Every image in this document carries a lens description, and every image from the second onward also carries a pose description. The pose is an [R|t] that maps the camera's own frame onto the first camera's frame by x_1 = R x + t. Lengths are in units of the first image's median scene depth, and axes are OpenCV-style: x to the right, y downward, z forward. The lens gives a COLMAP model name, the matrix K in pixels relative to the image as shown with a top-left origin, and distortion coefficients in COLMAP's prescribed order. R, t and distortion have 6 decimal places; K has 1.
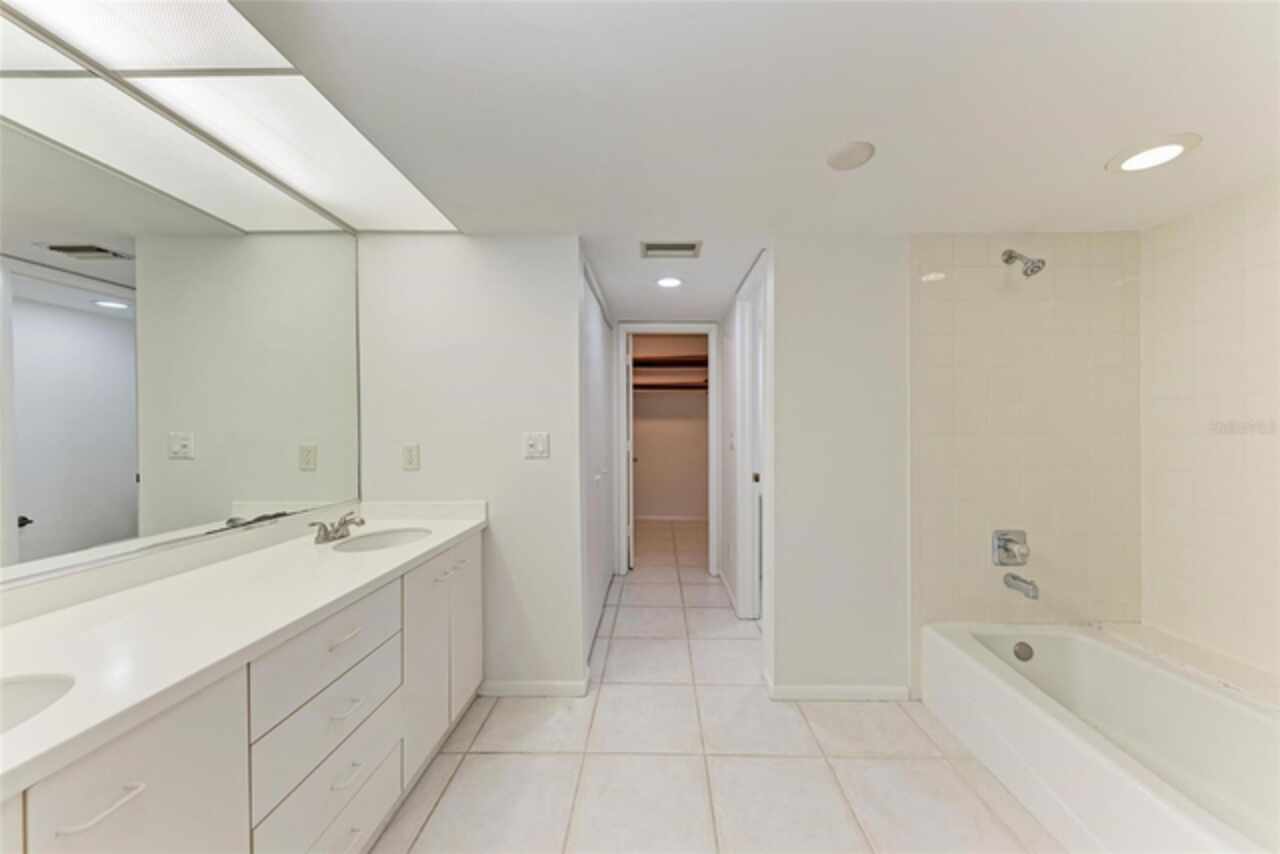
lens RADIAL K [[448.7, 0, 649.6], [0, 448.7, 433.8], [0, 0, 1]] dist [0.008769, -0.000261]
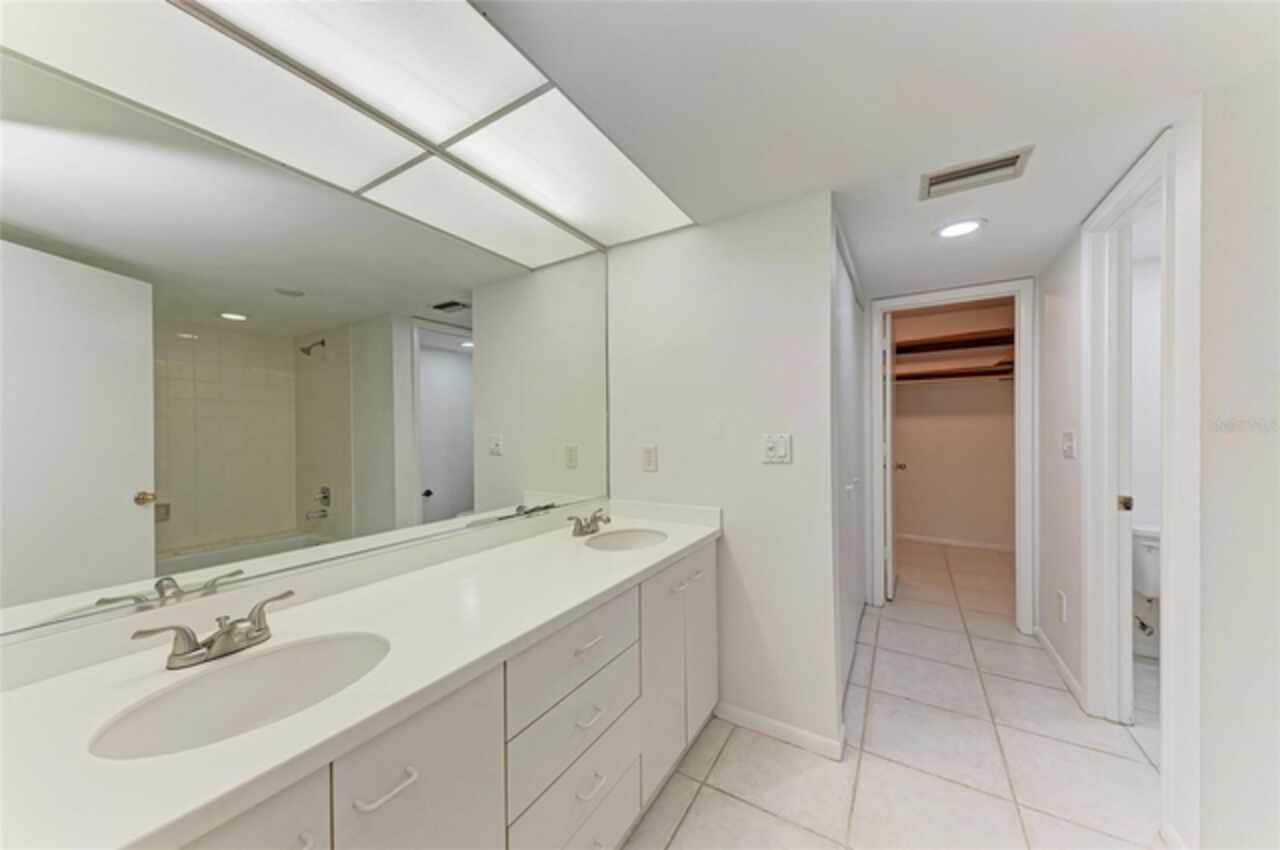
lens RADIAL K [[448.7, 0, 635.3], [0, 448.7, 431.8], [0, 0, 1]] dist [0.008769, -0.000261]
pose [[0.862969, -0.004485, -0.505237, -0.048564], [0.000781, 0.999971, -0.007542, -0.000807], [0.505256, 0.006114, 0.862948, 0.111520]]
